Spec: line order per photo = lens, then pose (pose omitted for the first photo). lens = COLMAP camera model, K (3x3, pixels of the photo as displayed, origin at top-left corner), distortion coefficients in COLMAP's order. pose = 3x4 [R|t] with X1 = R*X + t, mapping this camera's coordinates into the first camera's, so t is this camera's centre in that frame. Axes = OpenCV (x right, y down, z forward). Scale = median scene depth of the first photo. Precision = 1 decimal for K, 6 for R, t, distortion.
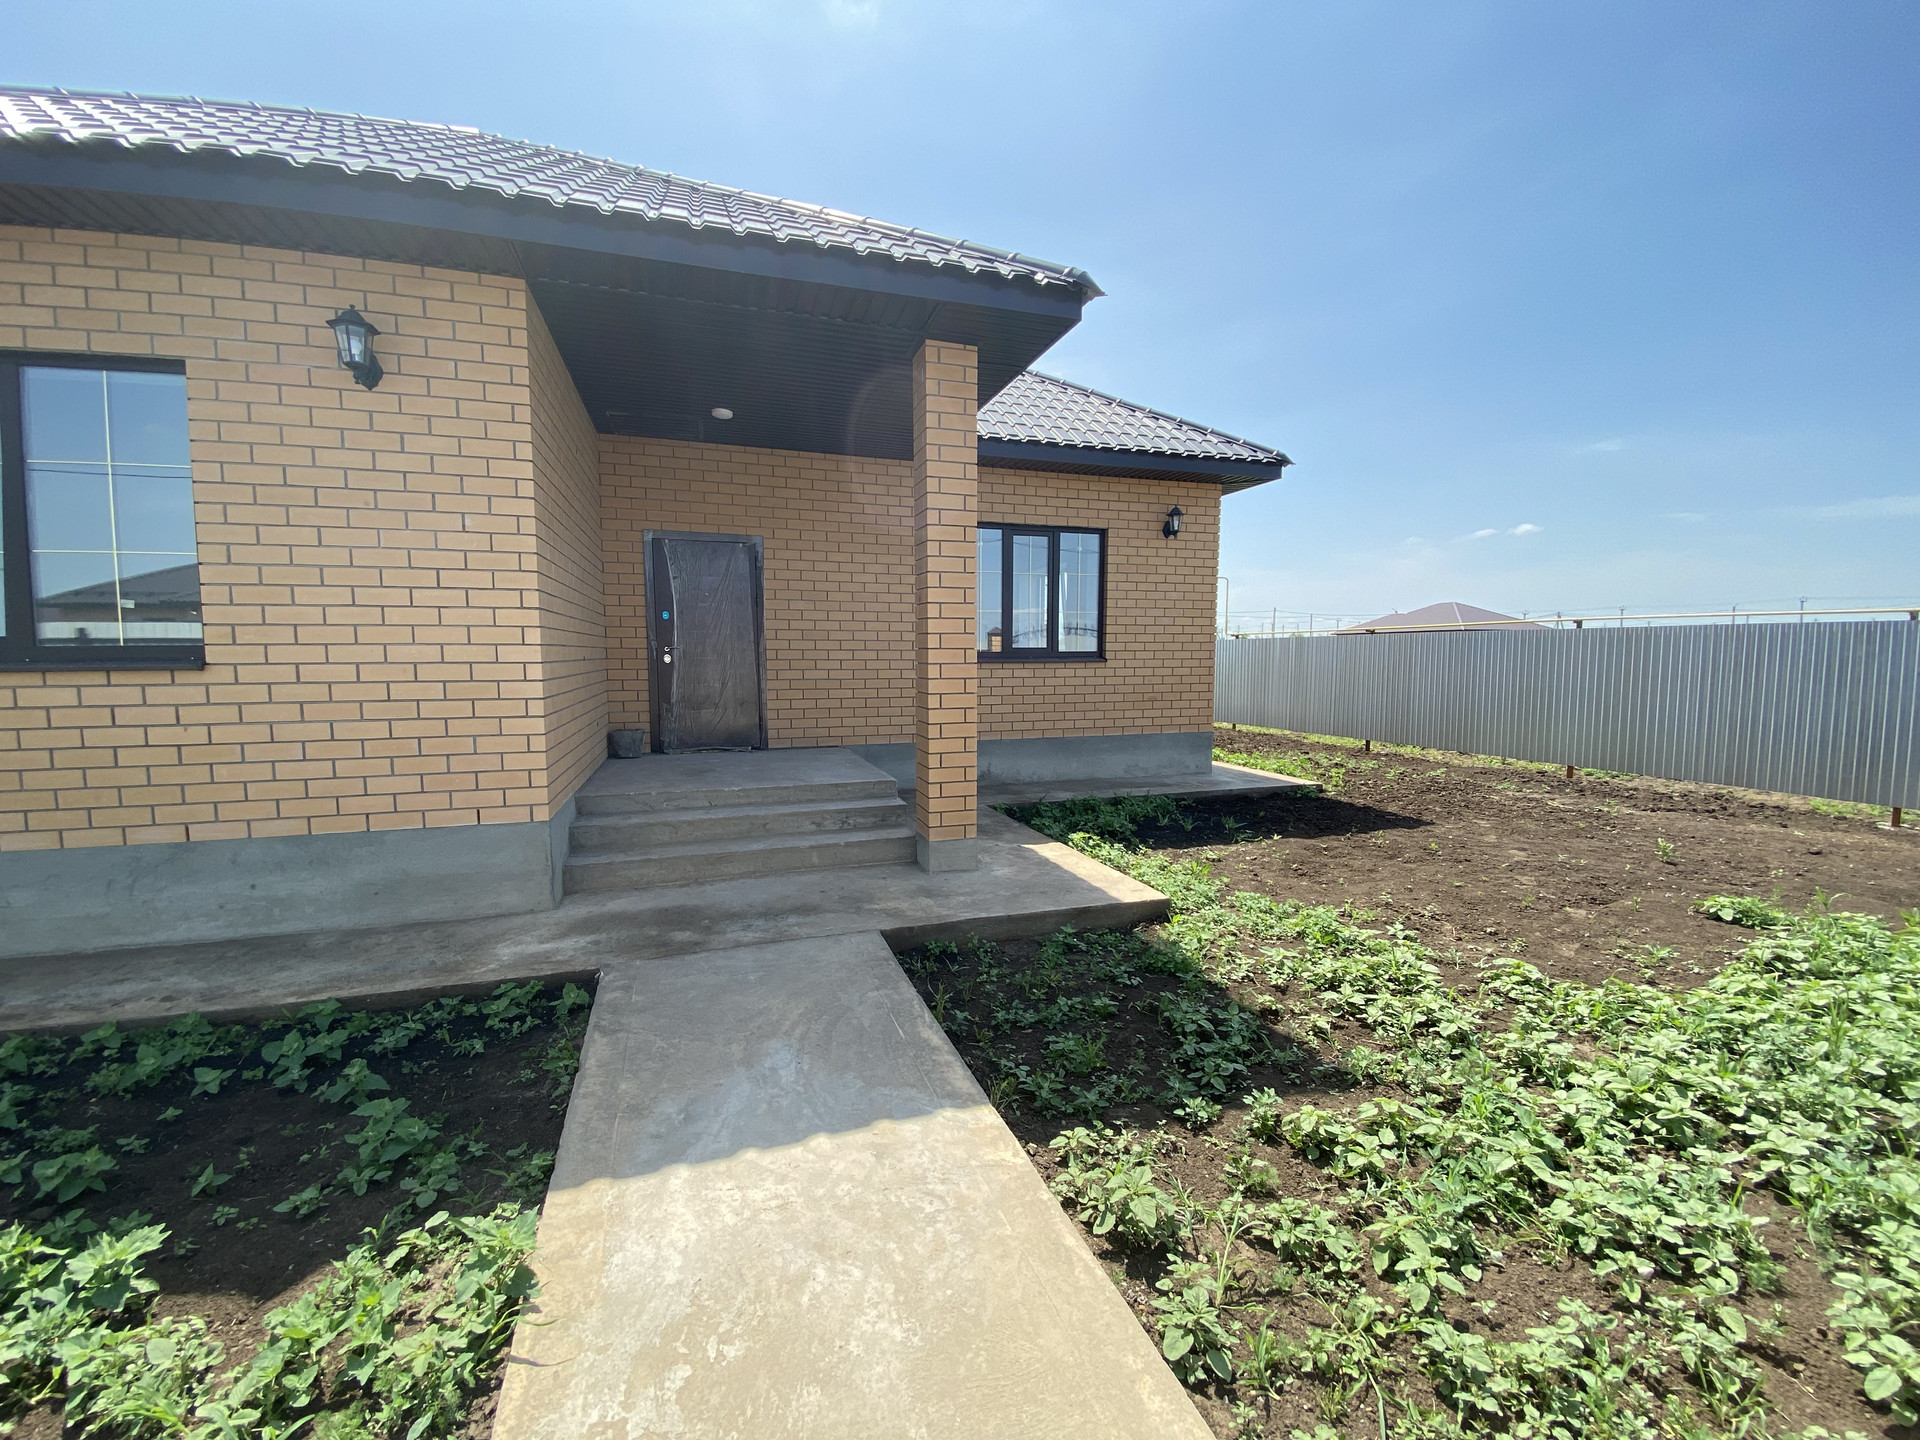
lens RADIAL K [[774.9, 0, 961.2], [0, 774.9, 720.6], [0, 0, 1]] dist [0.012938, -0.017952]
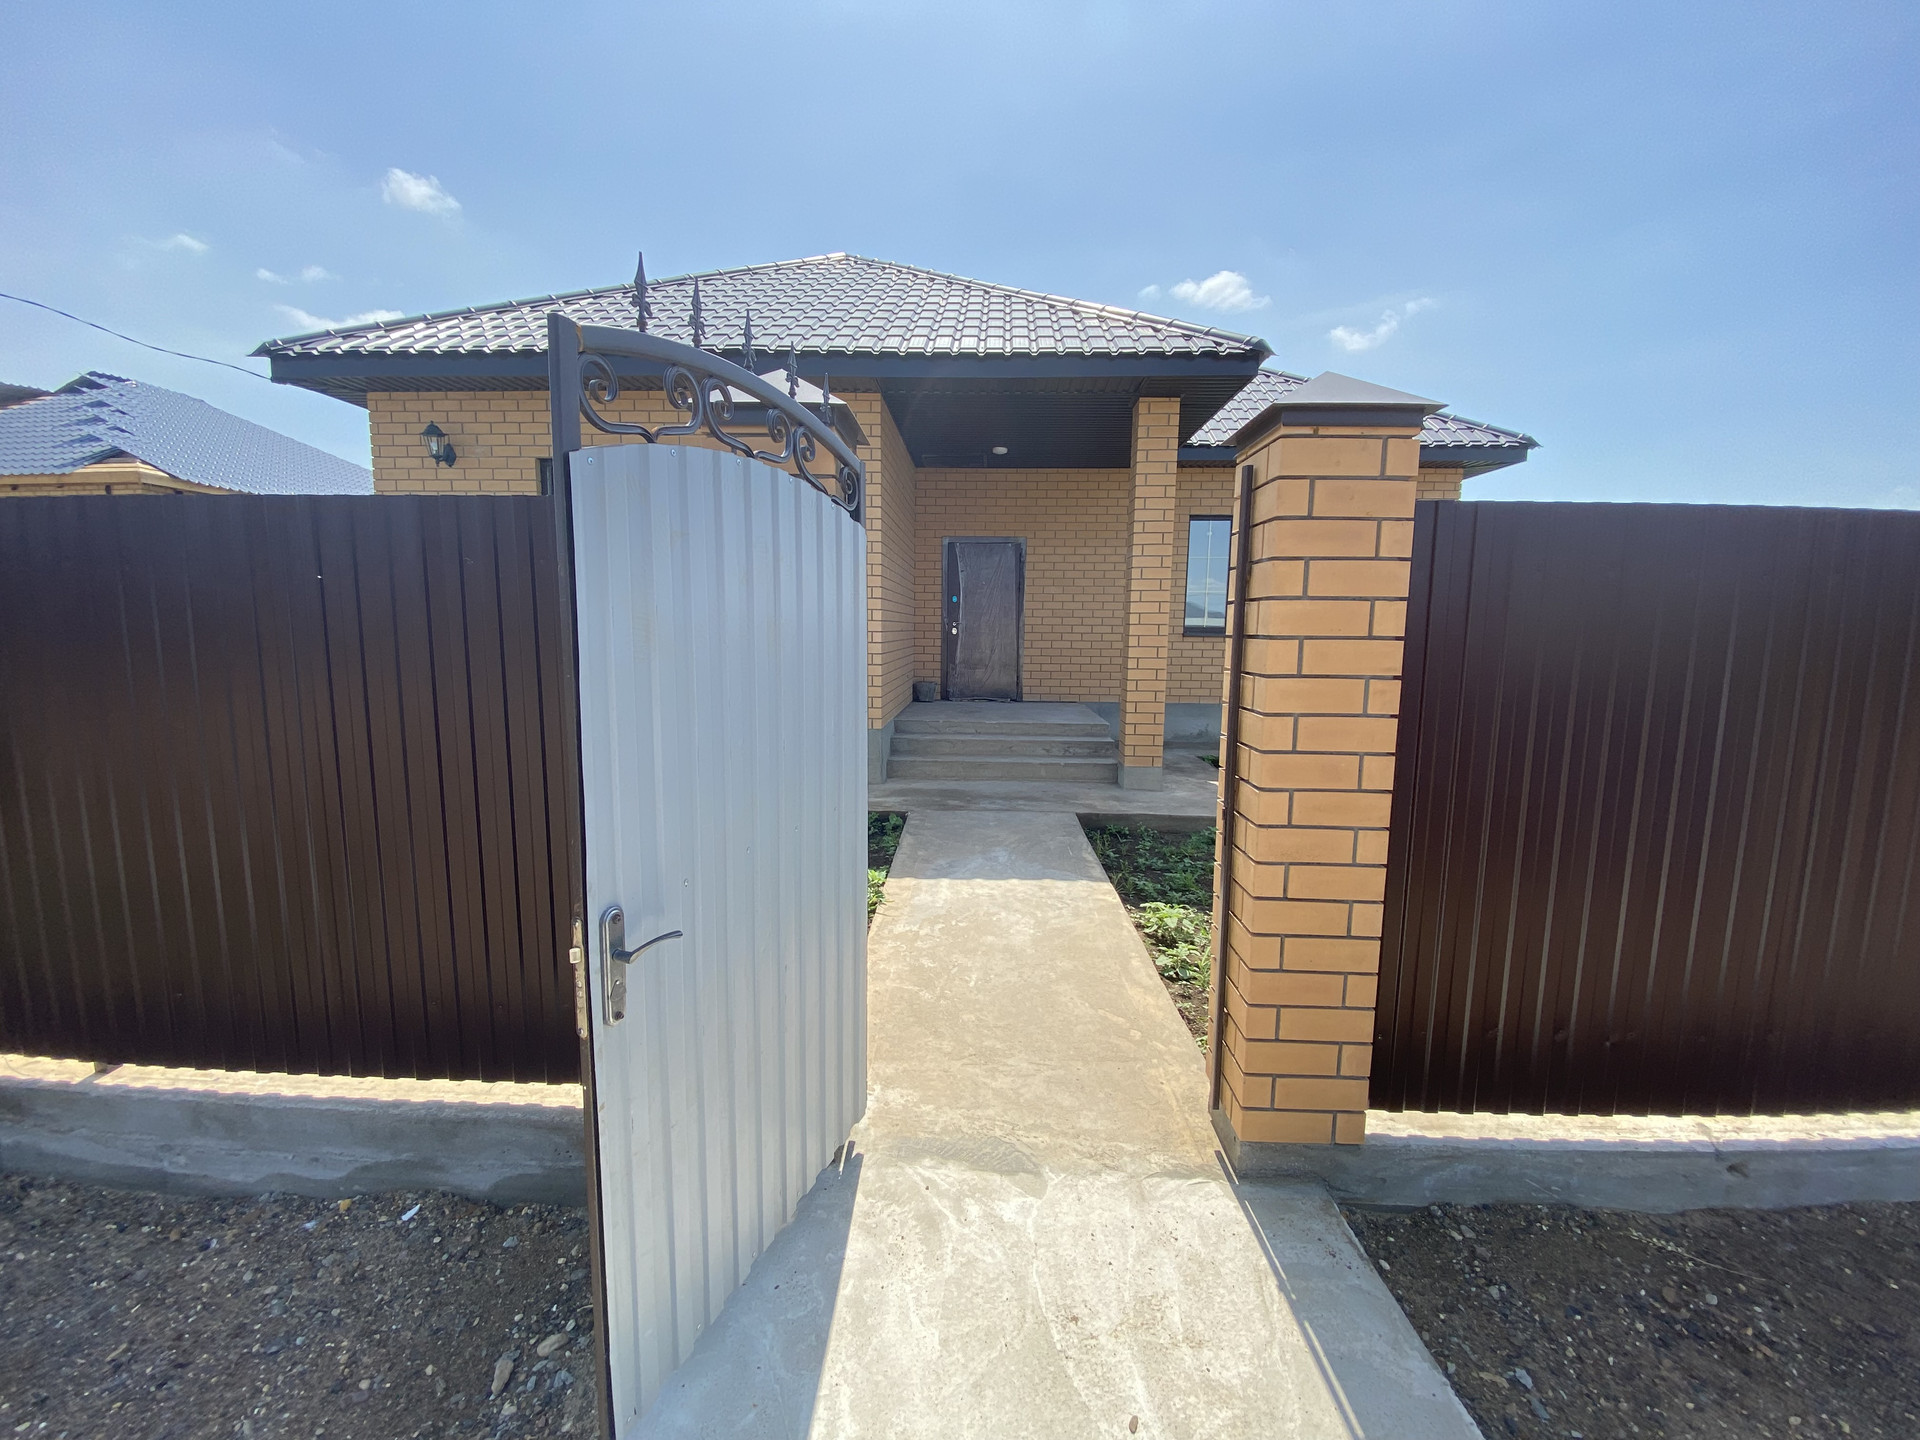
lens RADIAL K [[767.7, 0, 957.8], [0, 767.7, 728.5], [0, 0, 1]] dist [0.023814, -0.018655]
pose [[0.935152, 0.057429, -0.349561, 0.184253], [-0.043131, 0.997889, 0.048558, 0.043121], [0.351612, -0.030332, 0.935654, -0.453265]]
